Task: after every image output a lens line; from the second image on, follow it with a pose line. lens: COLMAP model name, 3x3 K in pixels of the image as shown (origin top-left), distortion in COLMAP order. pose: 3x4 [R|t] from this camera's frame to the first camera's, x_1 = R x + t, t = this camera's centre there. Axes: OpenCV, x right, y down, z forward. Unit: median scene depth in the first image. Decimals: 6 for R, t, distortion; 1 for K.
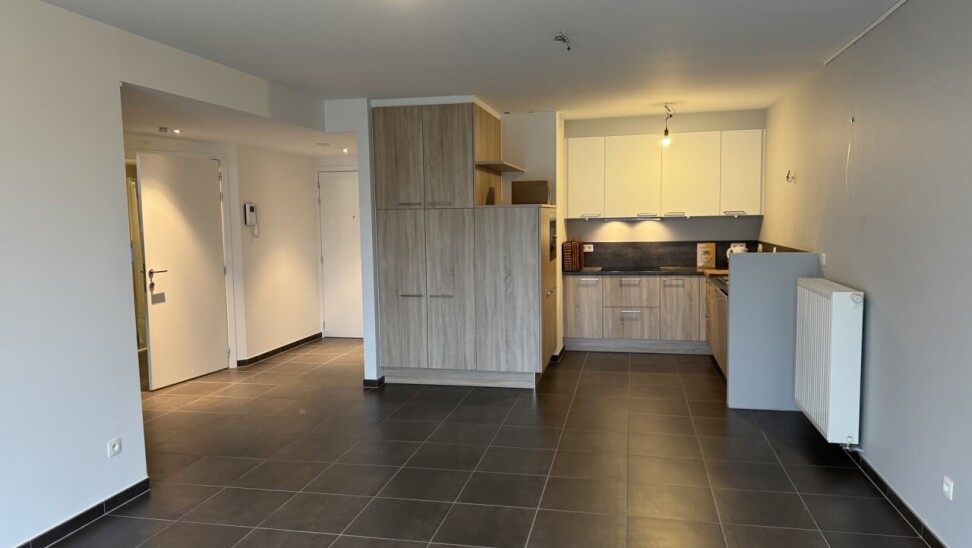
lens RADIAL K [[690.5, 0, 483.3], [0, 690.5, 273.6], [0, 0, 1]] dist [0.128488, -0.002094]
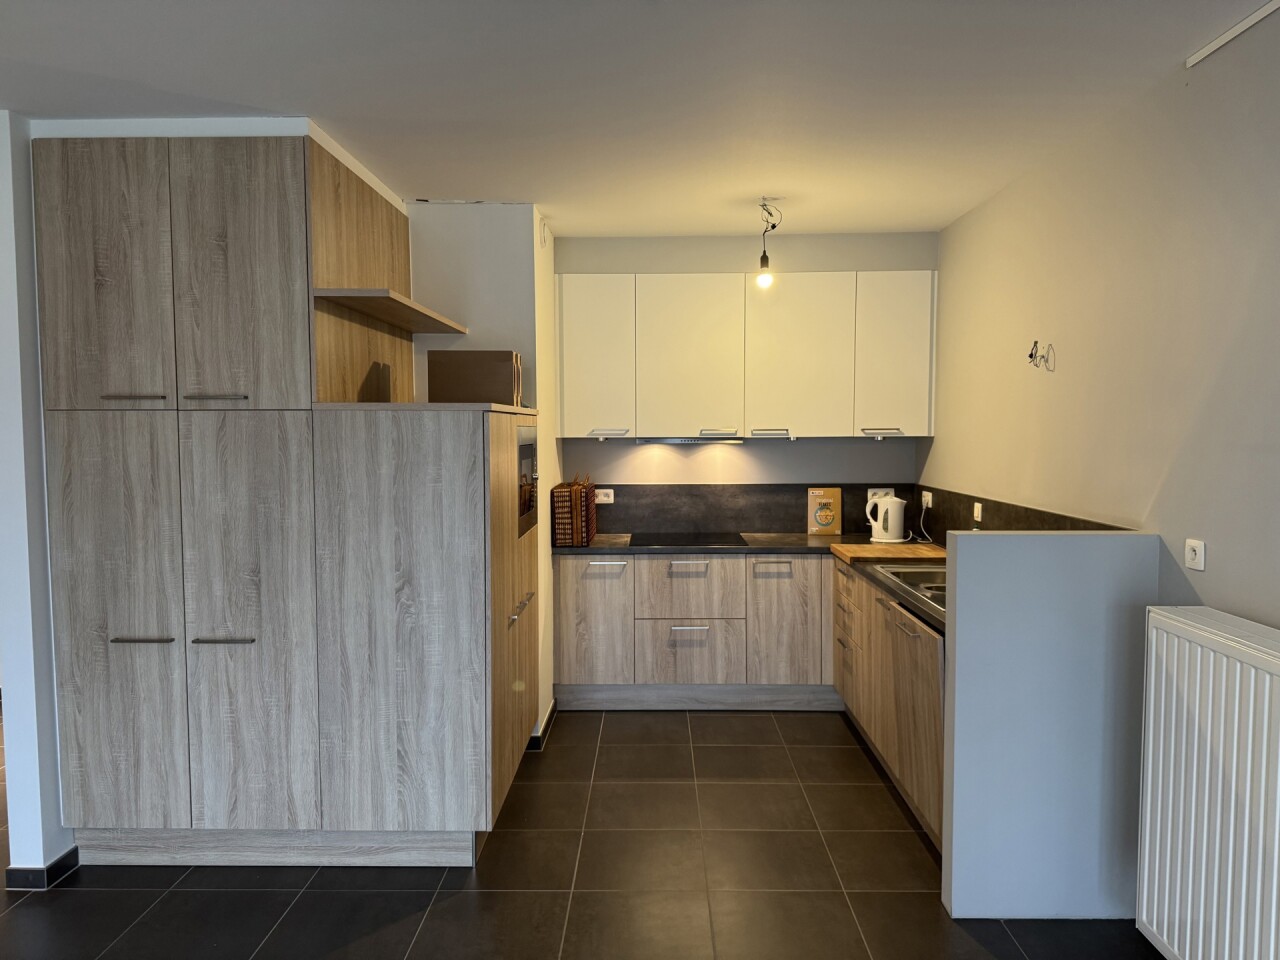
lens RADIAL K [[900.6, 0, 641.8], [0, 900.6, 481.9], [0, 0, 1]] dist [0.025927, -0.024092]
pose [[0.980686, 0.000247, 0.195590, 0.064870], [0.004761, 0.999673, -0.025133, -0.039697], [-0.195532, 0.025579, 0.980364, 0.454794]]
